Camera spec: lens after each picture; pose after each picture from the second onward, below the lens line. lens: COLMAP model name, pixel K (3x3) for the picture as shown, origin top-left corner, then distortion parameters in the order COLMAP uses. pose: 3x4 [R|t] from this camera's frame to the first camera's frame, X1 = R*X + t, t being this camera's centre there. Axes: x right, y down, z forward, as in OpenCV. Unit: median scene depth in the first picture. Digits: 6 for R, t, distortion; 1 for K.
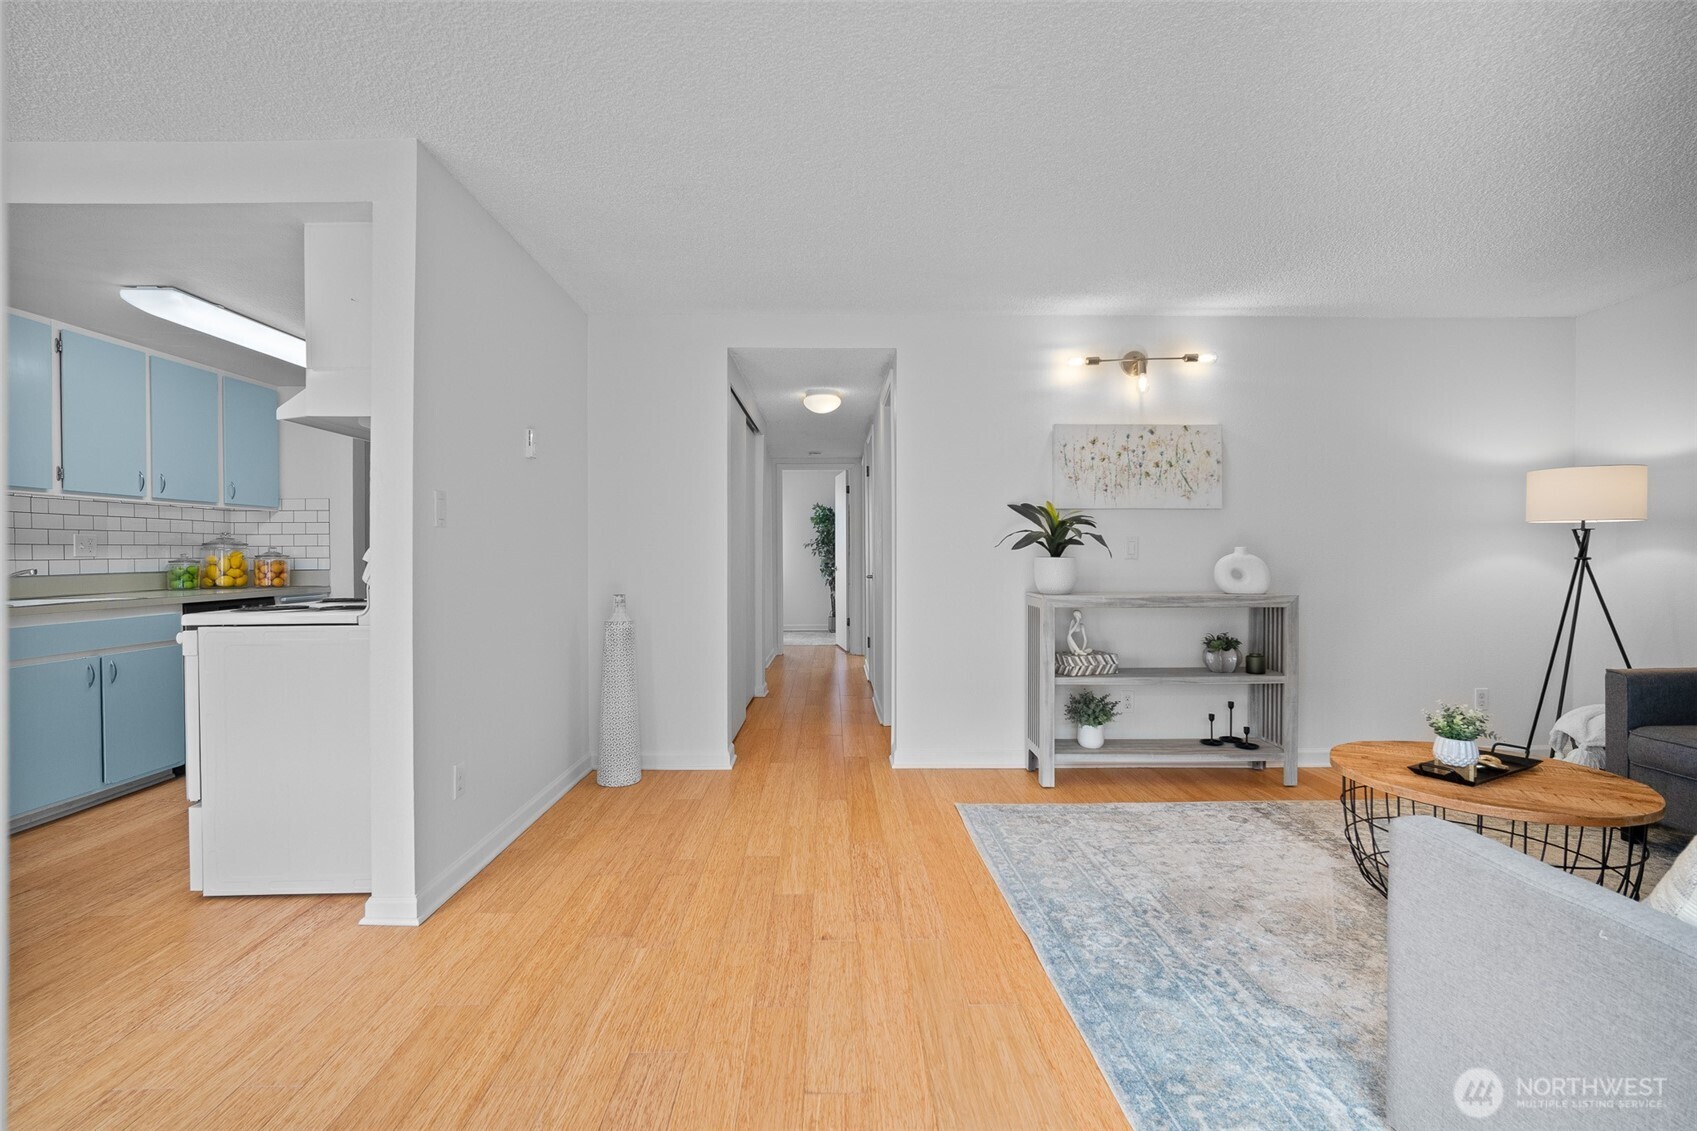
lens RADIAL K [[757.7, 0, 837.2], [0, 757.7, 564.5], [0, 0, 1]] dist [-0.016334, 0.005532]
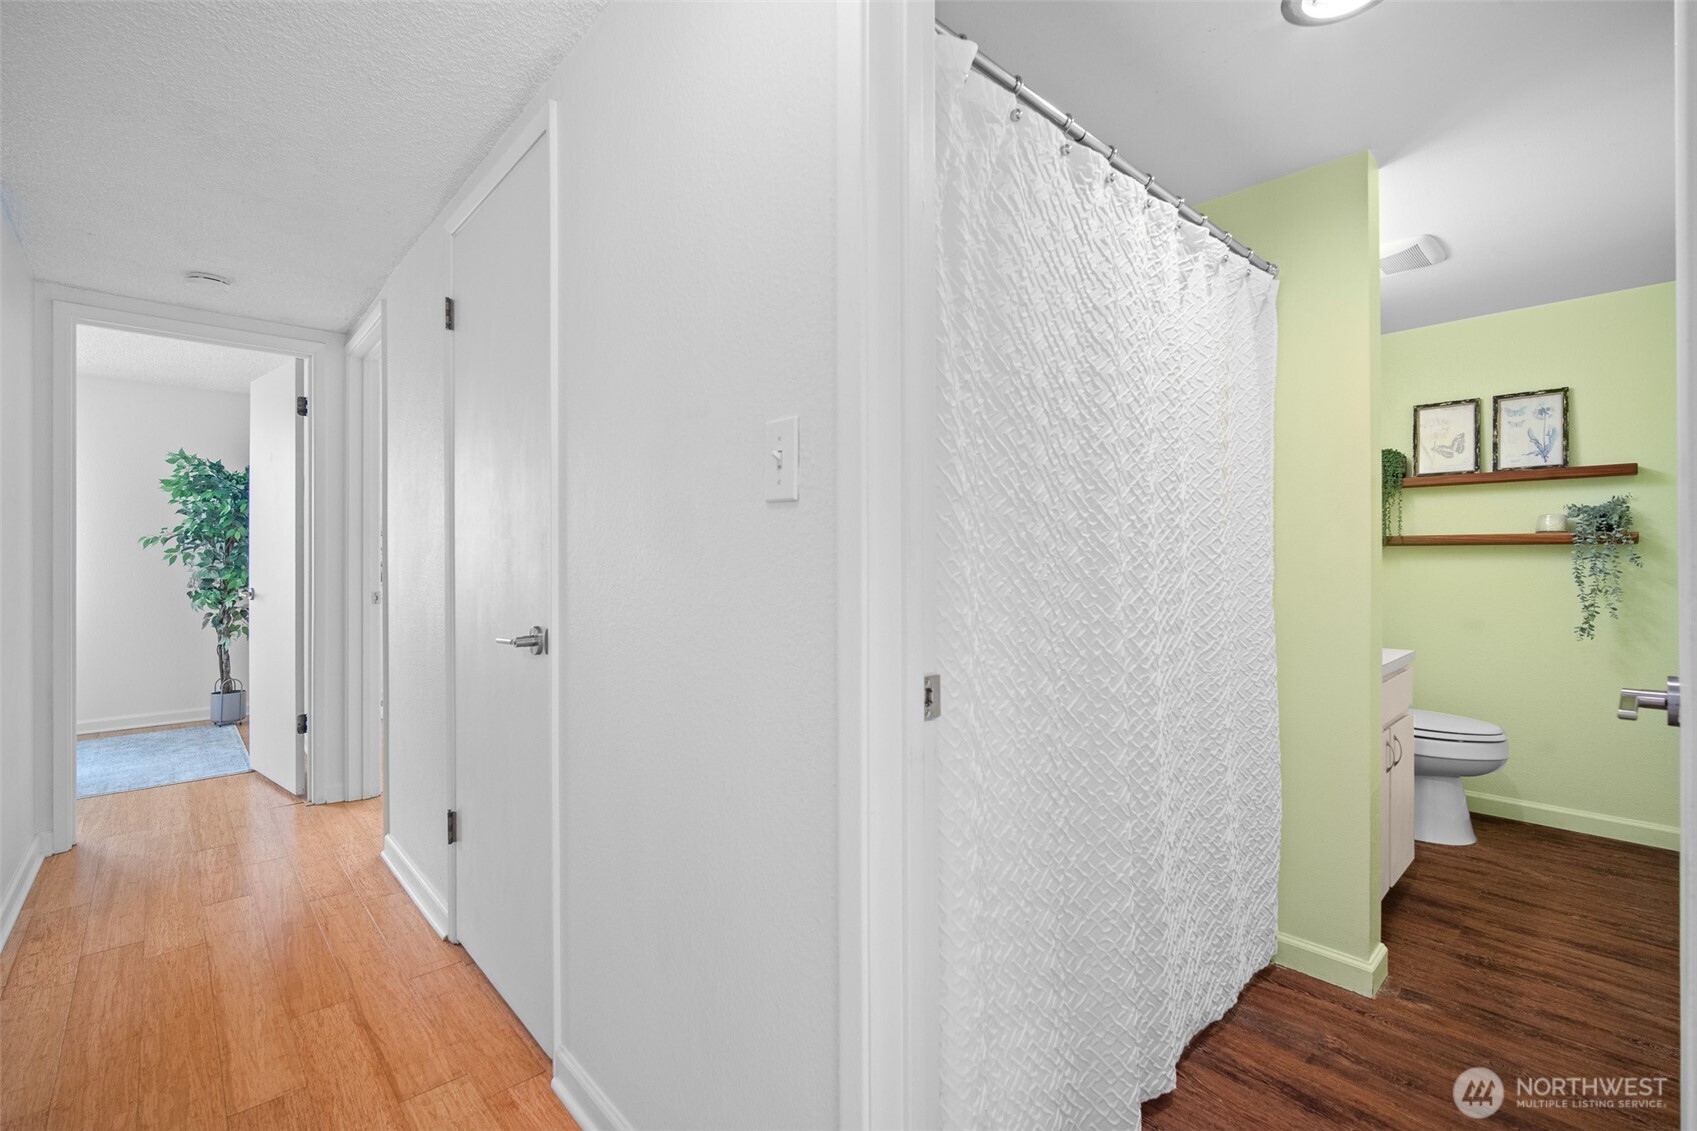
lens RADIAL K [[748.4, 0, 851.6], [0, 748.4, 554.6], [0, 0, 1]] dist [-0.016150, 0.005849]
pose [[0.739805, 0.001920, 0.672819, -0.028162], [0.009369, 0.999870, -0.013155, -0.007550], [-0.672756, 0.016036, 0.739690, 0.396268]]
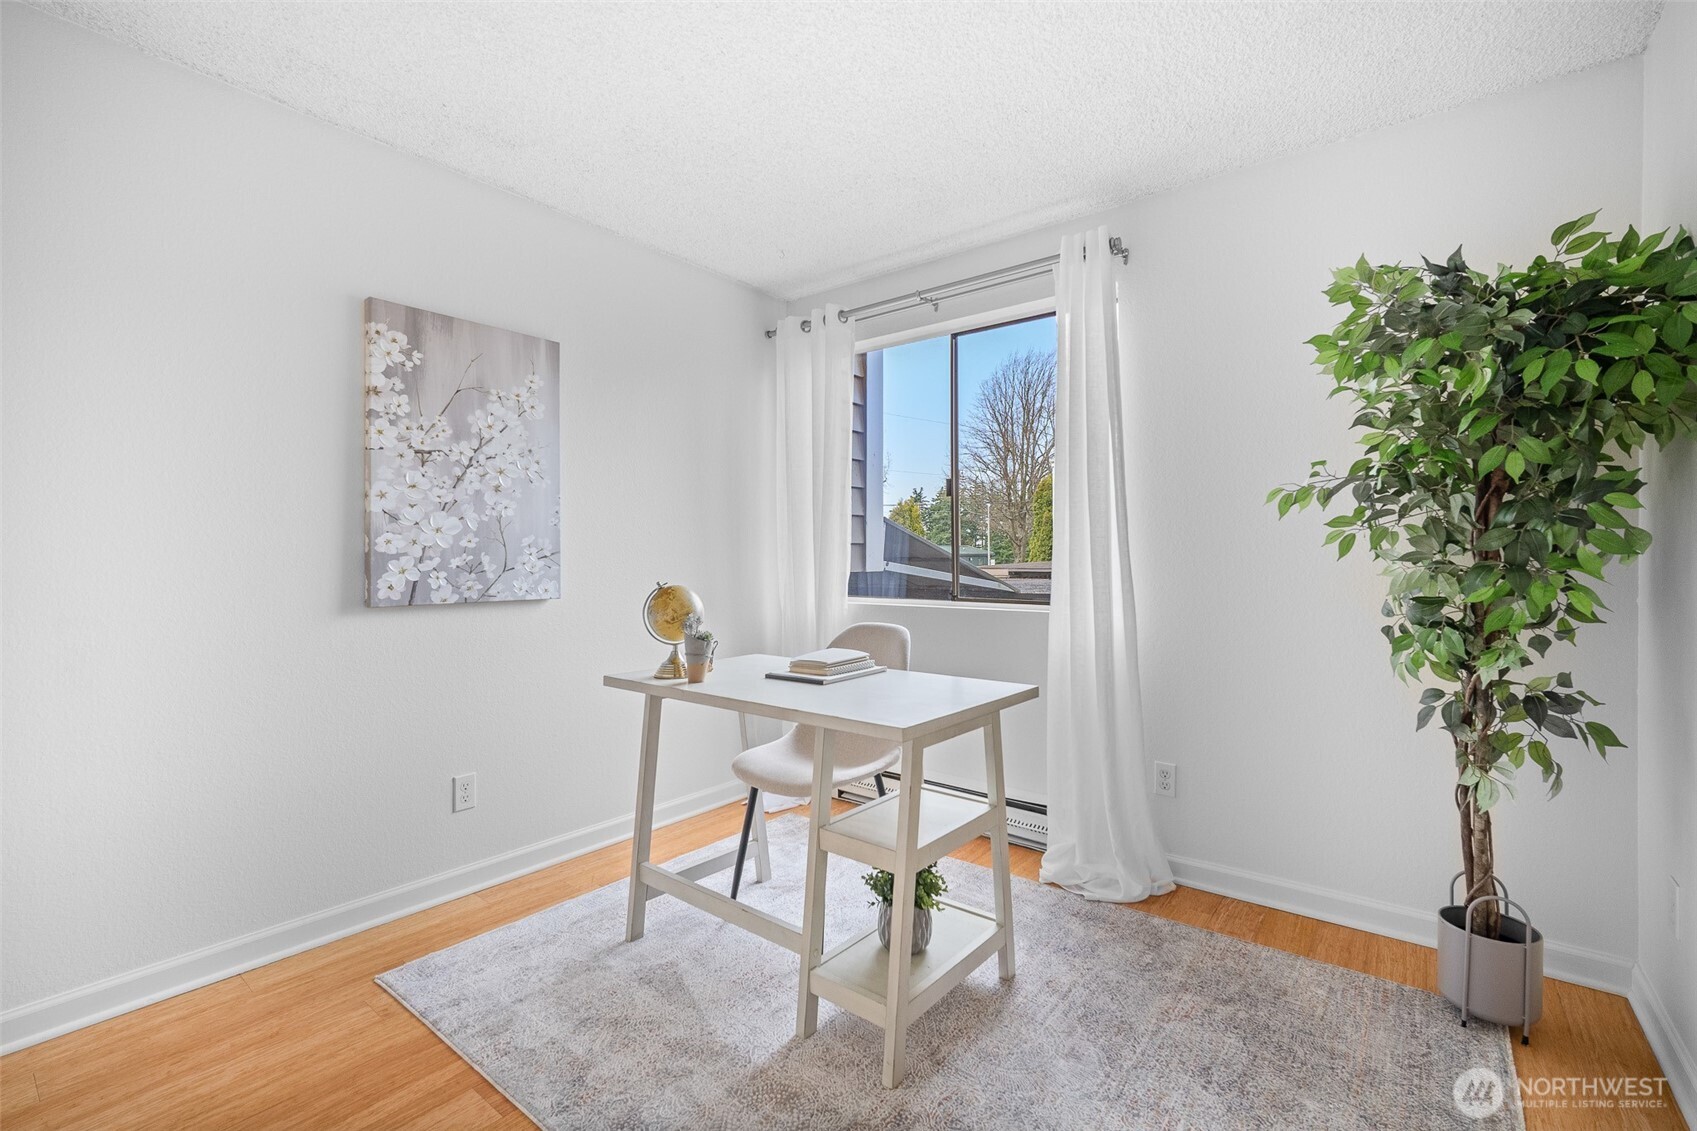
lens RADIAL K [[748.4, 0, 851.6], [0, 748.4, 554.6], [0, 0, 1]] dist [-0.016150, 0.005849]
pose [[0.781993, -0.003221, -0.623278, -0.011316], [-0.002219, 0.999966, -0.007952, -0.010153], [0.623283, 0.007602, 0.781960, 0.800224]]
